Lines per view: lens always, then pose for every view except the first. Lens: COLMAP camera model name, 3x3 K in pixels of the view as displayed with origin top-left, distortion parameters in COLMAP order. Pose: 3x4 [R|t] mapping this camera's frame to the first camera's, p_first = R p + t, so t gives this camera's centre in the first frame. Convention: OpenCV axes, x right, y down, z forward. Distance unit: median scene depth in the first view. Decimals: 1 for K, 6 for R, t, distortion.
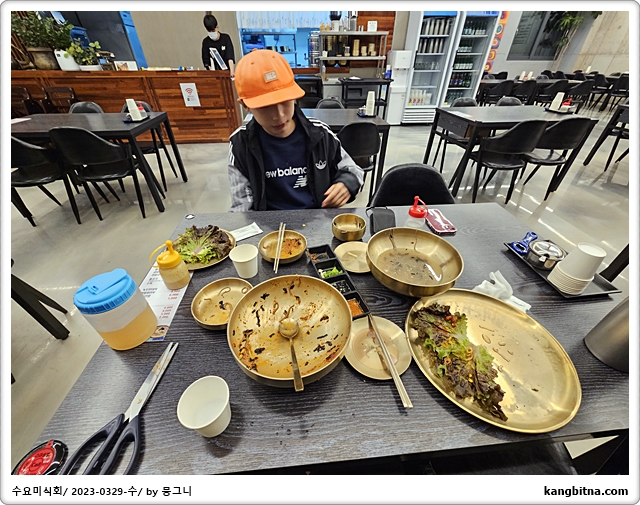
lens RADIAL K [[253.8, 0, 316.2], [0, 253.8, 239.5], [0, 0, 1]] dist [-0.002693, -0.000030]
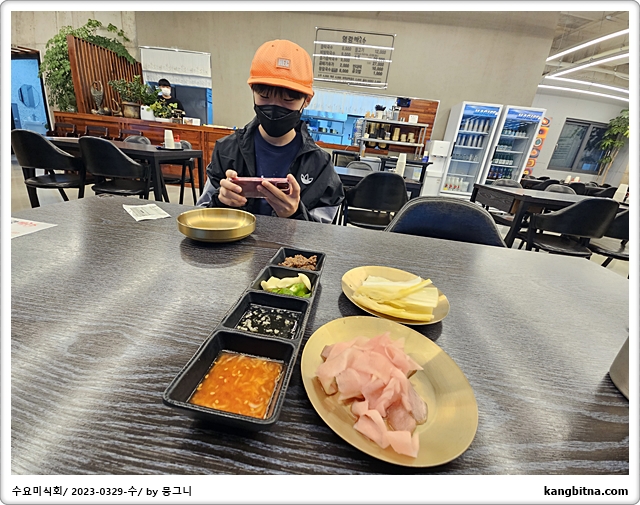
lens RADIAL K [[253.8, 0, 316.2], [0, 253.8, 239.5], [0, 0, 1]] dist [-0.002693, -0.000030]
pose [[0.978843, 0.162520, -0.124309, 0.036801], [-0.190724, 0.944722, -0.266692, 0.021510], [0.074095, 0.284759, 0.955731, 0.086520]]
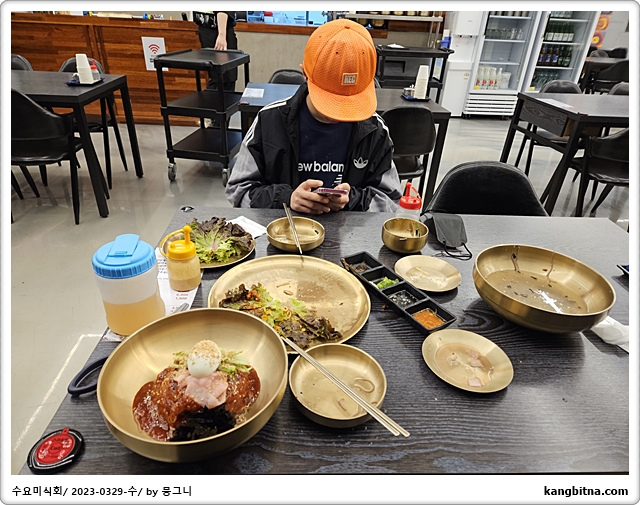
lens RADIAL K [[407.3, 0, 312.8], [0, 407.3, 242.5], [0, 0, 1]] dist [0.078847, -0.063991]
pose [[0.997920, 0.063144, -0.012969, -0.024920], [-0.064221, 0.991228, -0.115508, 0.027989], [0.005562, 0.116100, 0.993222, -0.041484]]
